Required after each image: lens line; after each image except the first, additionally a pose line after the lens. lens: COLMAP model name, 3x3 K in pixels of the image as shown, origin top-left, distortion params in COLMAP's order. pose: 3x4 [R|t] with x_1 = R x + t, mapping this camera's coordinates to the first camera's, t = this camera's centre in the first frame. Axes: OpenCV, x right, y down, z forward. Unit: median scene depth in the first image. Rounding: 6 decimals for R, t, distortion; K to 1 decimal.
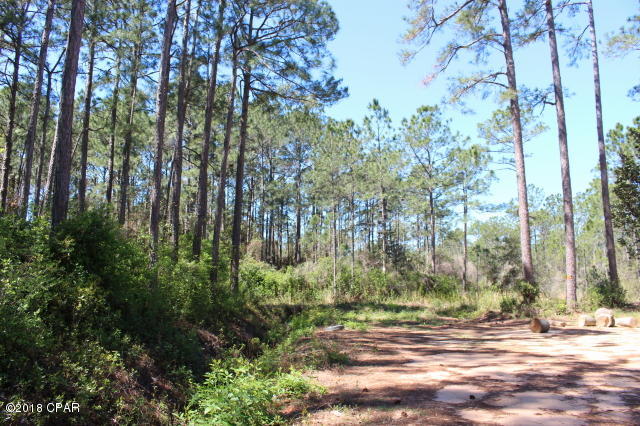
lens RADIAL K [[537.5, 0, 319.6], [0, 537.5, 212.4], [0, 0, 1]] dist [-0.120262, 0.099591]
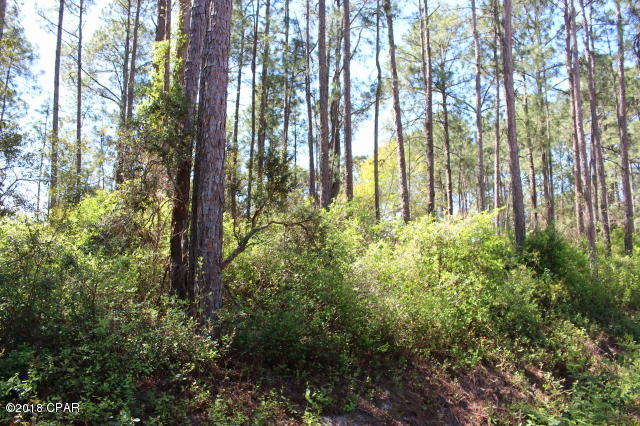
lens RADIAL K [[537.5, 0, 319.3], [0, 537.5, 211.6], [0, 0, 1]] dist [-0.120262, 0.099591]
pose [[0.730478, -0.110251, -0.673979, 0.083684], [0.119705, 0.992275, -0.032579, -0.086034], [0.672364, -0.056880, 0.738032, -0.488911]]
